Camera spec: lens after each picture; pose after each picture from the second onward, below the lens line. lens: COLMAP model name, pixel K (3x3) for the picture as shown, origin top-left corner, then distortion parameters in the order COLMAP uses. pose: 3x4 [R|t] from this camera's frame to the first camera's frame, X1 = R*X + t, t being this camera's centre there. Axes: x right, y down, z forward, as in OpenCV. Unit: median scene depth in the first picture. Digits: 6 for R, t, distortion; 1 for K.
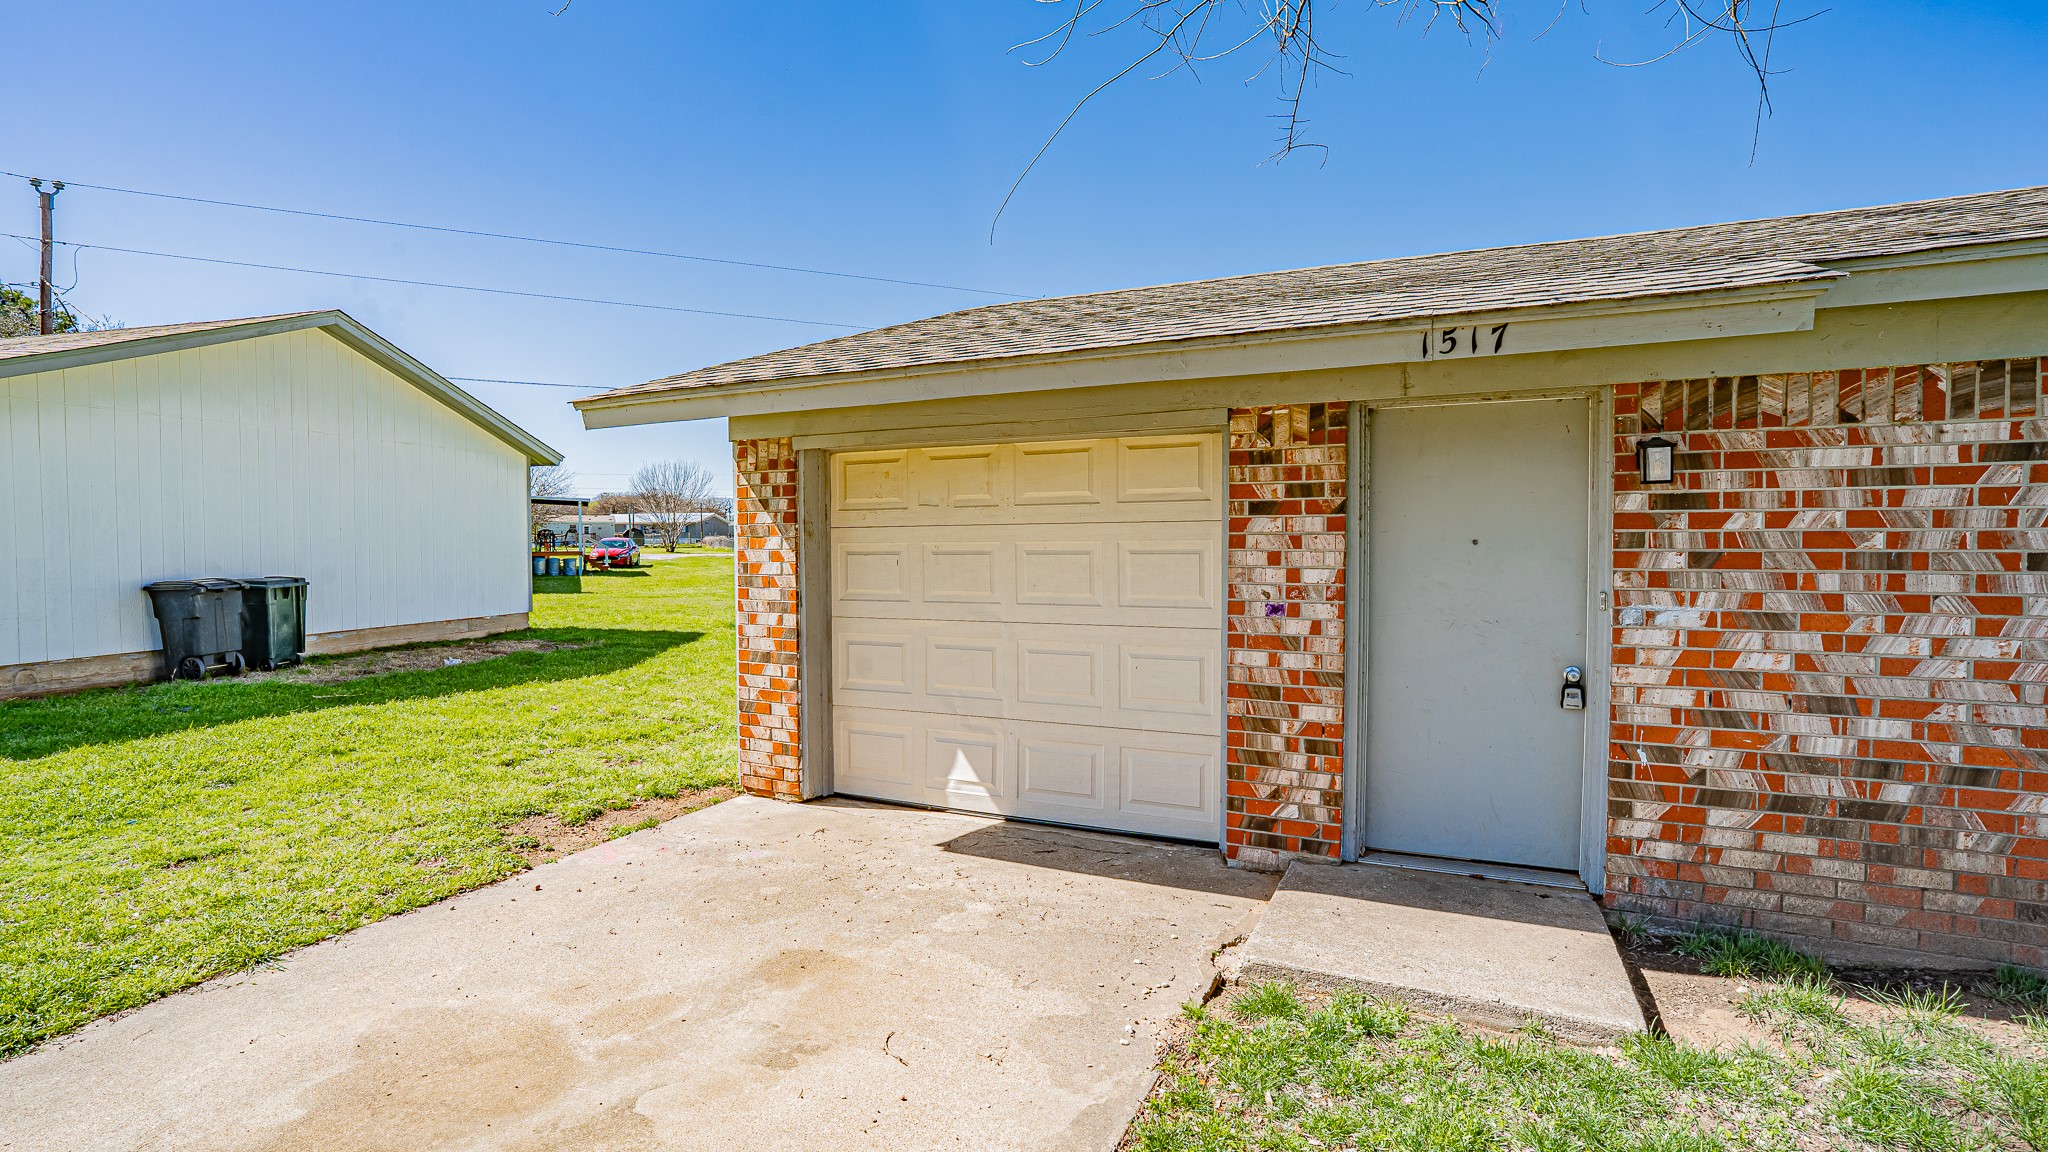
lens RADIAL K [[940.0, 0, 1024.0], [0, 940.0, 576.0], [0, 0, 1]] dist [-0.071468, 0.026480]
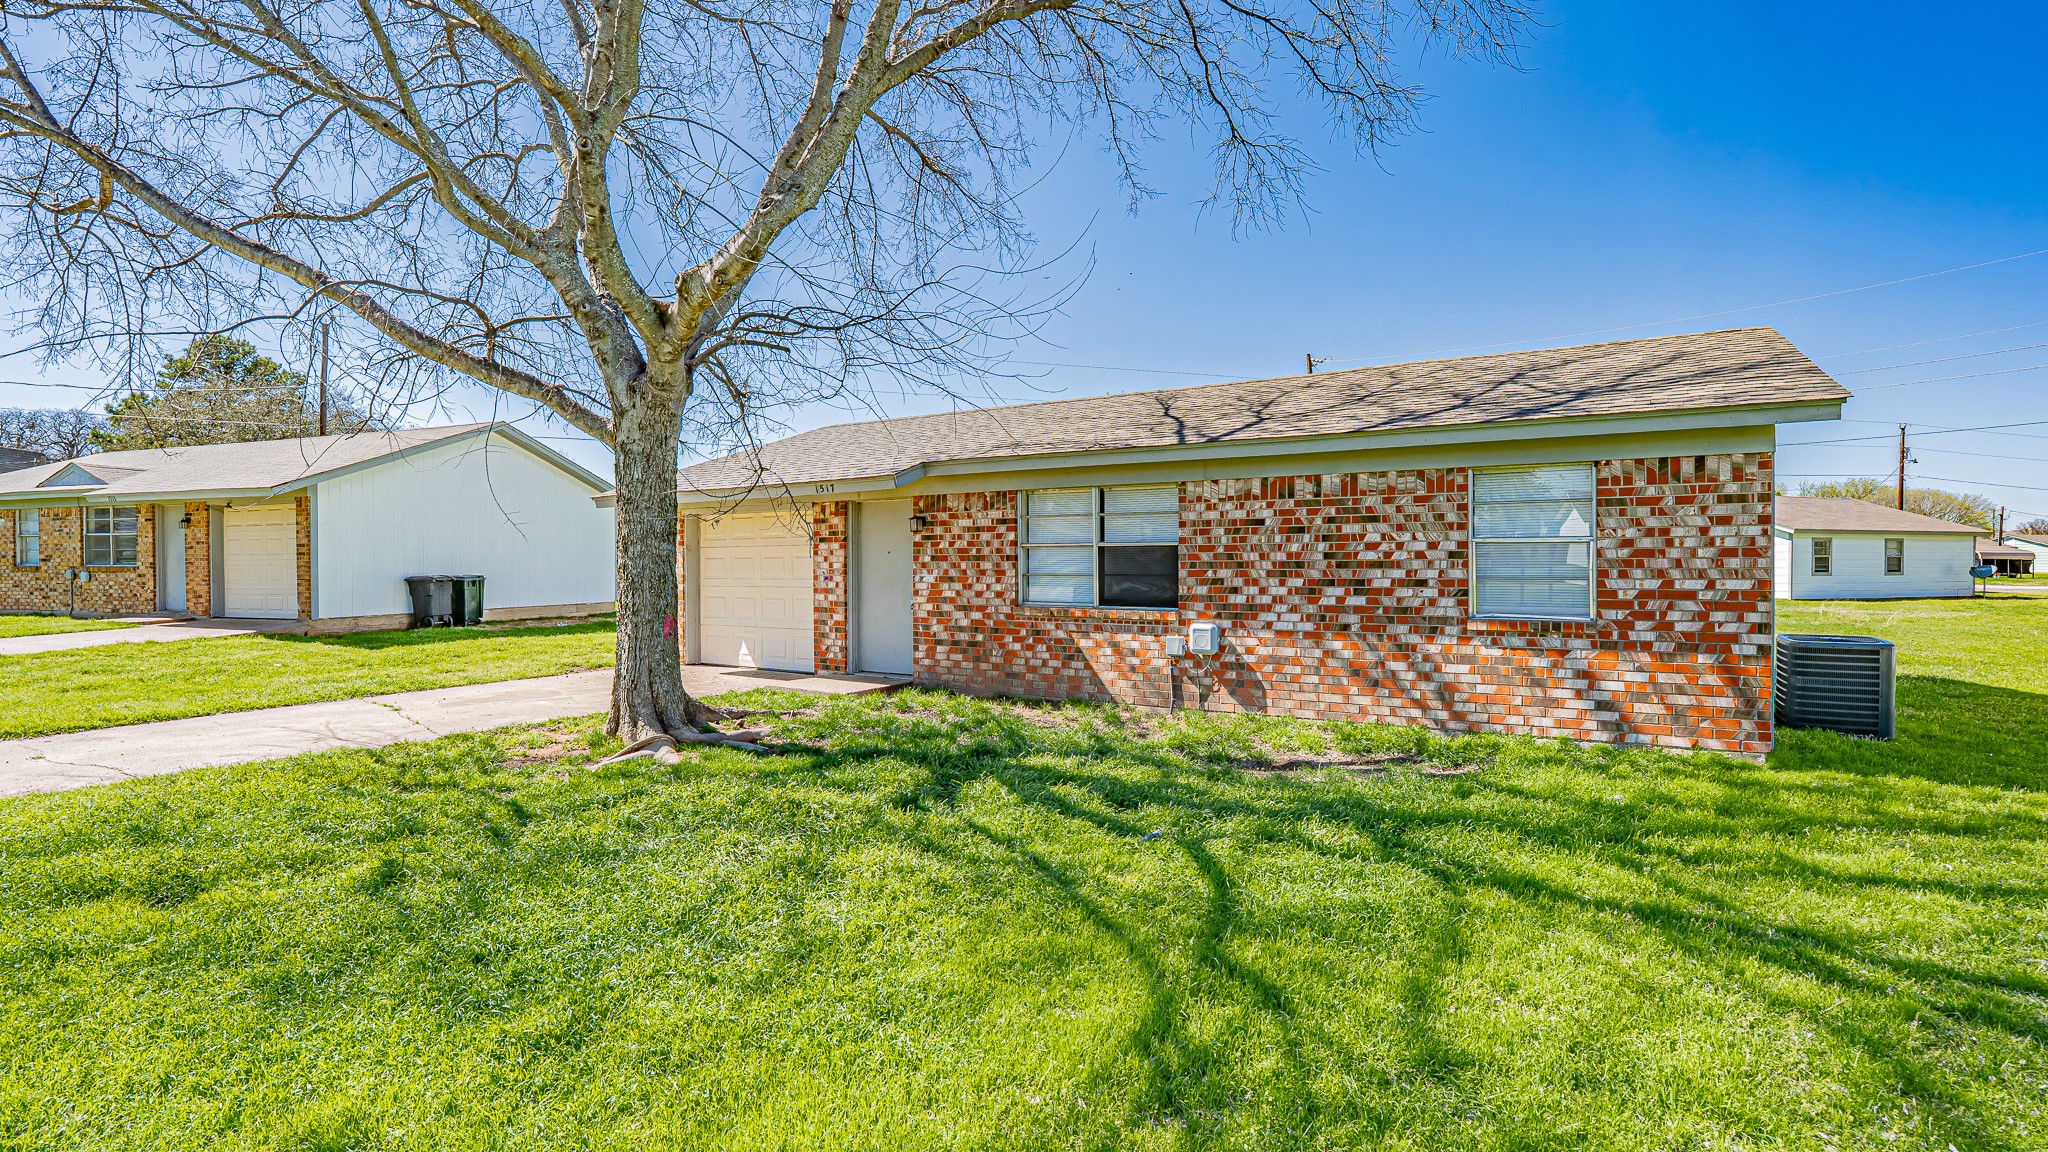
lens RADIAL K [[940.0, 0, 1024.0], [0, 940.0, 576.0], [0, 0, 1]] dist [-0.071468, 0.026480]
pose [[0.991877, 0.004724, -0.127112, 1.163333], [-0.007650, 0.999717, -0.022546, 0.084913], [0.126969, 0.023335, 0.991632, -1.562045]]
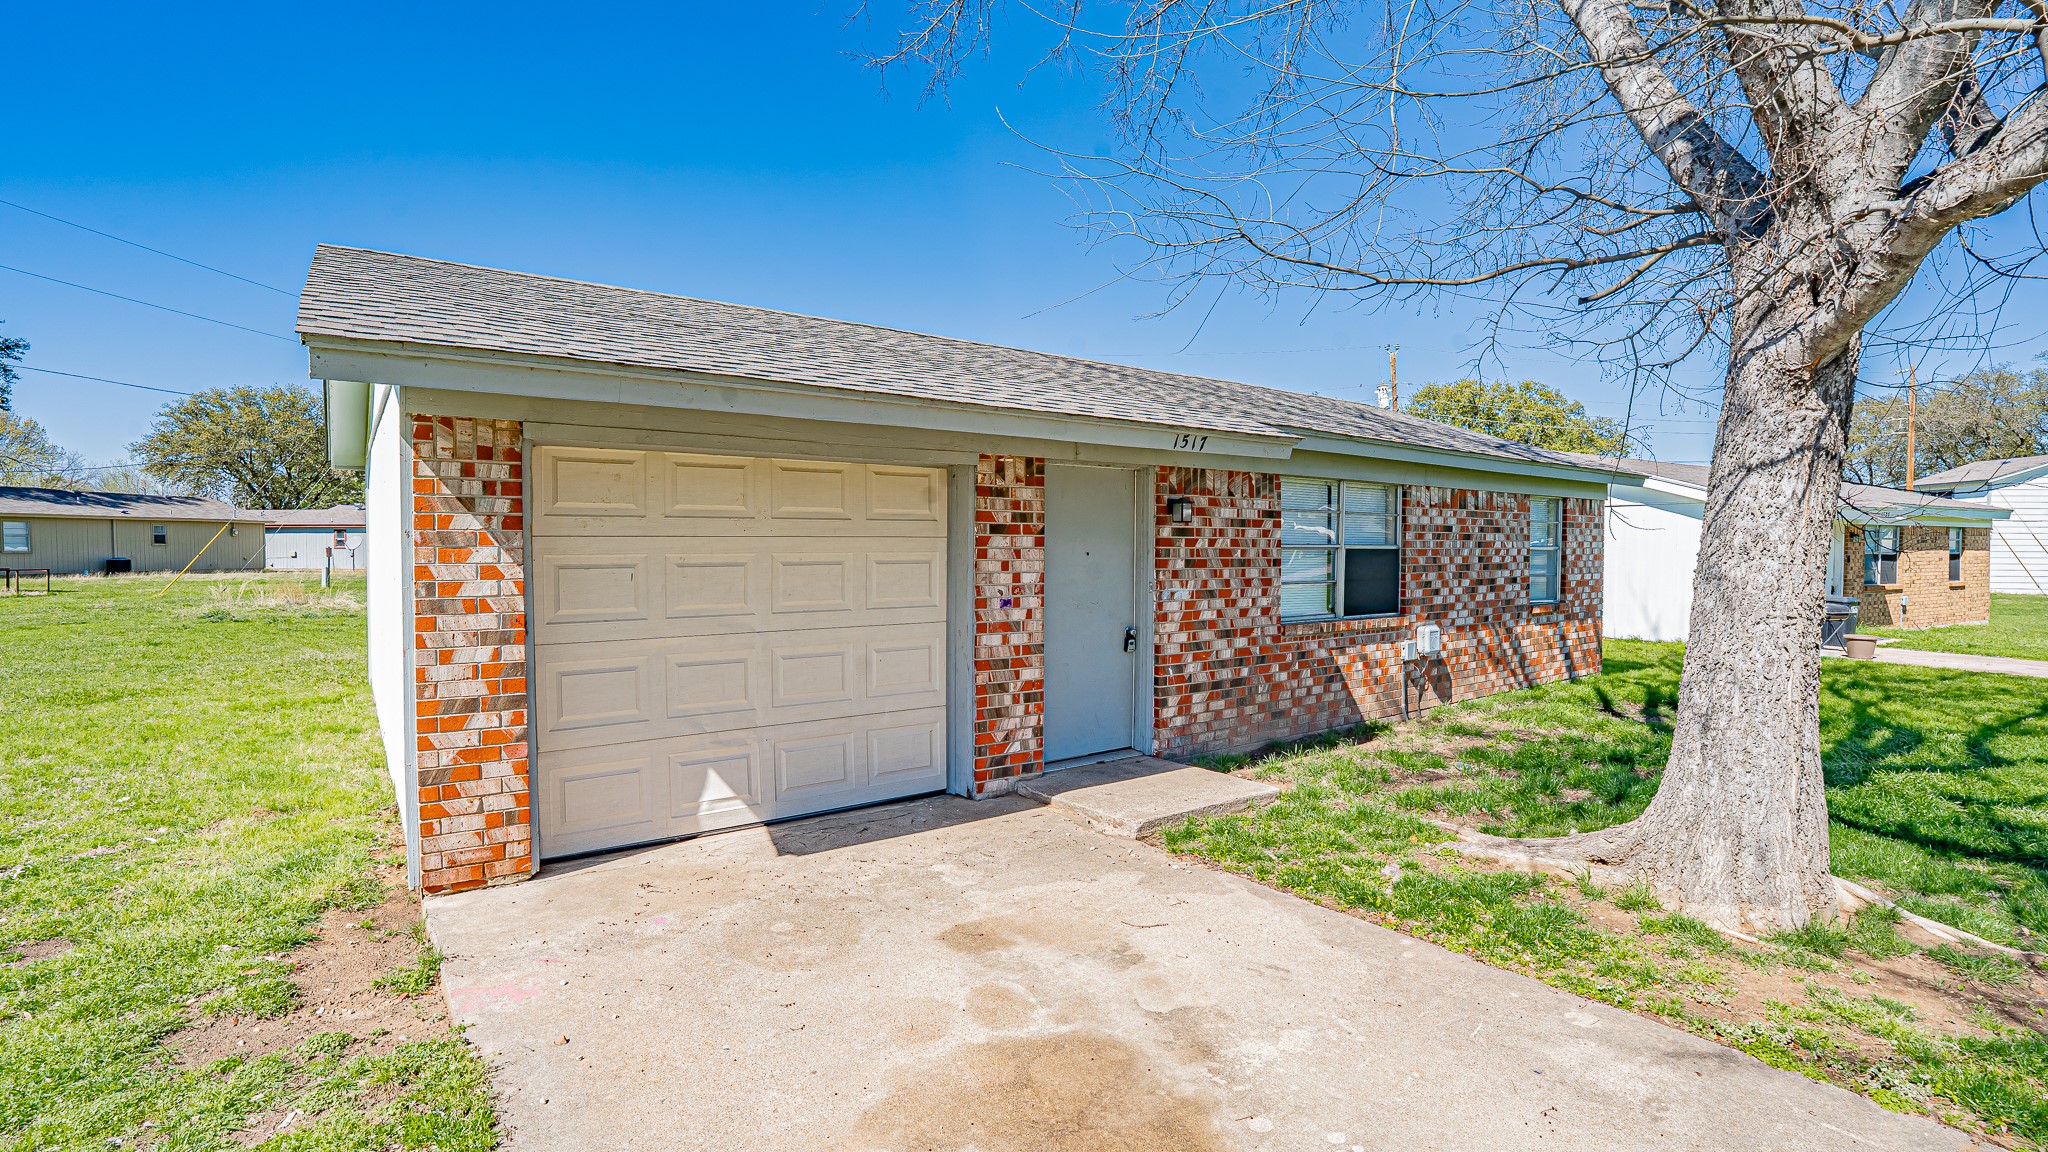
lens RADIAL K [[940.0, 0, 1024.0], [0, 940.0, 576.0], [0, 0, 1]] dist [-0.071468, 0.026480]
pose [[0.465085, -0.023552, 0.884953, -0.947908], [0.025801, 0.999582, 0.013043, -0.021352], [-0.884890, 0.016766, 0.465498, 0.330236]]
